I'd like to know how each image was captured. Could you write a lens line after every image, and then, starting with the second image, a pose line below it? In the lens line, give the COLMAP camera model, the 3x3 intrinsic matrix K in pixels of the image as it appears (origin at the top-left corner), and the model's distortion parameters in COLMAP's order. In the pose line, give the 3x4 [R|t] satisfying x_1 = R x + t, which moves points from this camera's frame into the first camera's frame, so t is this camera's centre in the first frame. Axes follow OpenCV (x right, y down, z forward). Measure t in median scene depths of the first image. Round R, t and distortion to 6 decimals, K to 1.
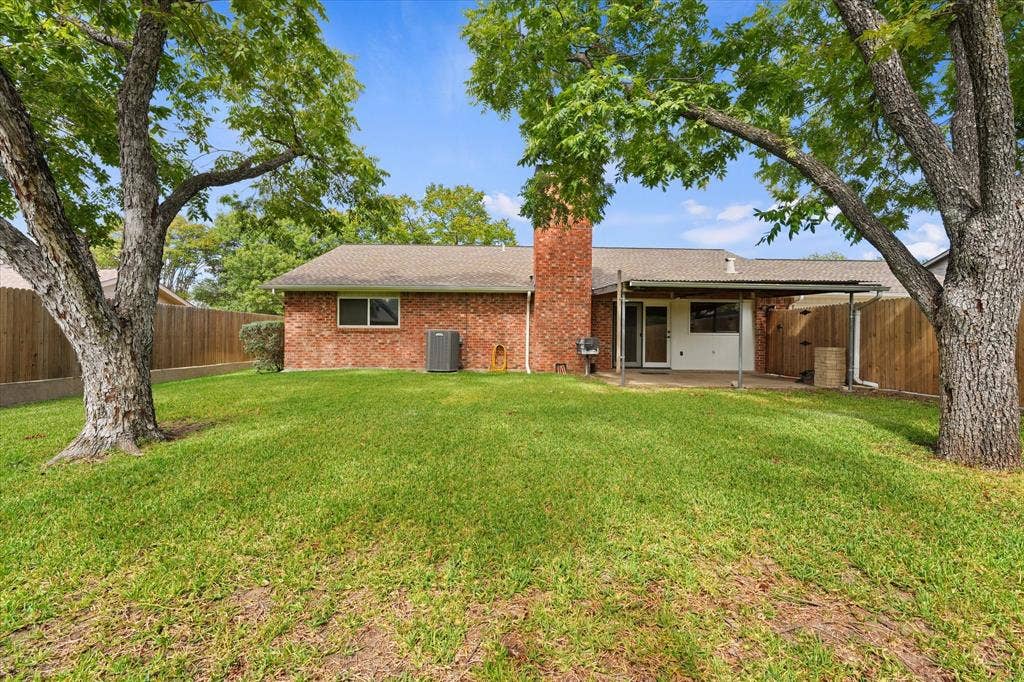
lens RADIAL K [[415.3, 0, 507.1], [0, 415.3, 332.2], [0, 0, 1]] dist [0.013790, -0.000066]
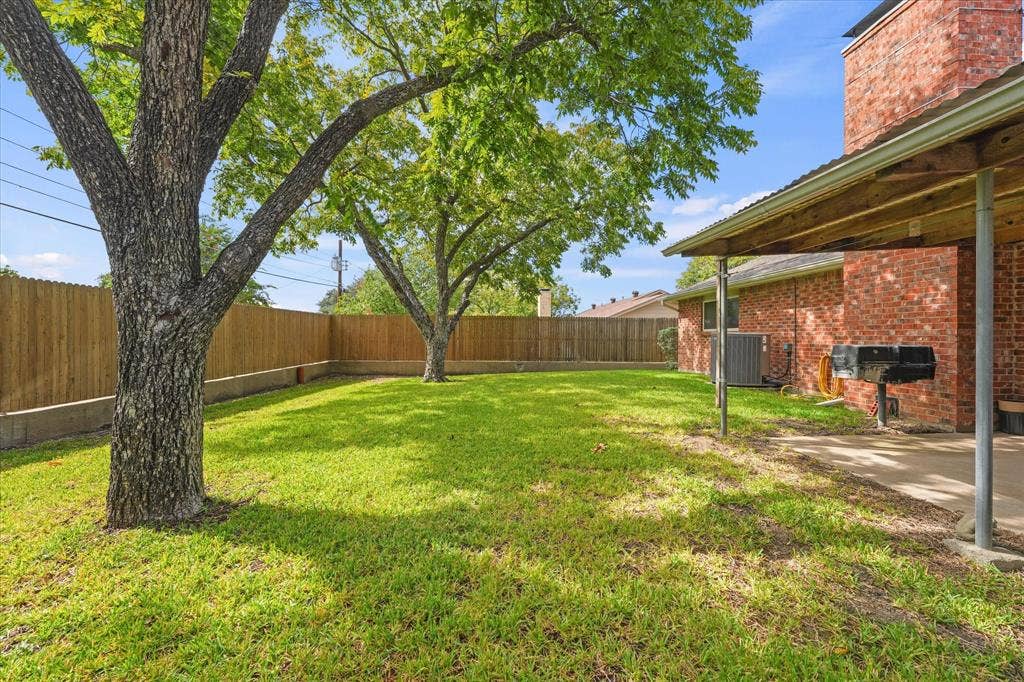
lens RADIAL K [[415.3, 0, 507.1], [0, 415.3, 332.2], [0, 0, 1]] dist [0.013790, -0.000066]
pose [[0.034983, -0.016406, -0.999253, 0.581619], [0.006108, 0.999850, -0.016202, 0.003534], [0.999369, -0.005537, 0.035078, 0.496967]]
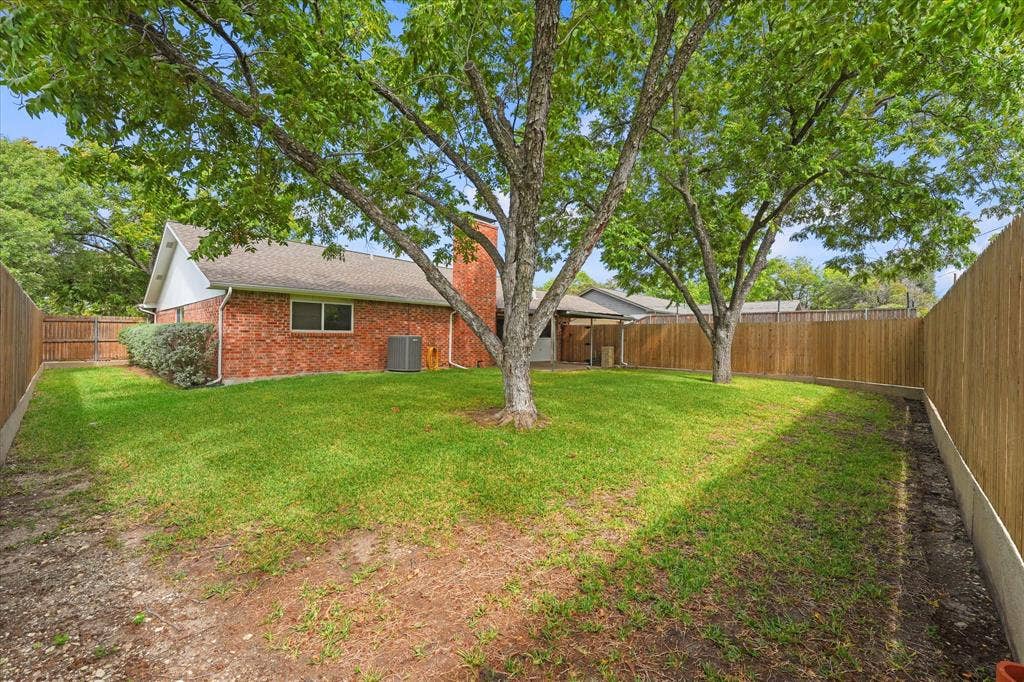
lens RADIAL K [[415.3, 0, 507.1], [0, 415.3, 332.2], [0, 0, 1]] dist [0.013790, -0.000066]
pose [[0.686010, 0.010051, 0.727523, -0.761345], [-0.017845, 0.999836, 0.003014, -0.022346], [-0.727373, -0.015050, 0.686077, -0.006359]]
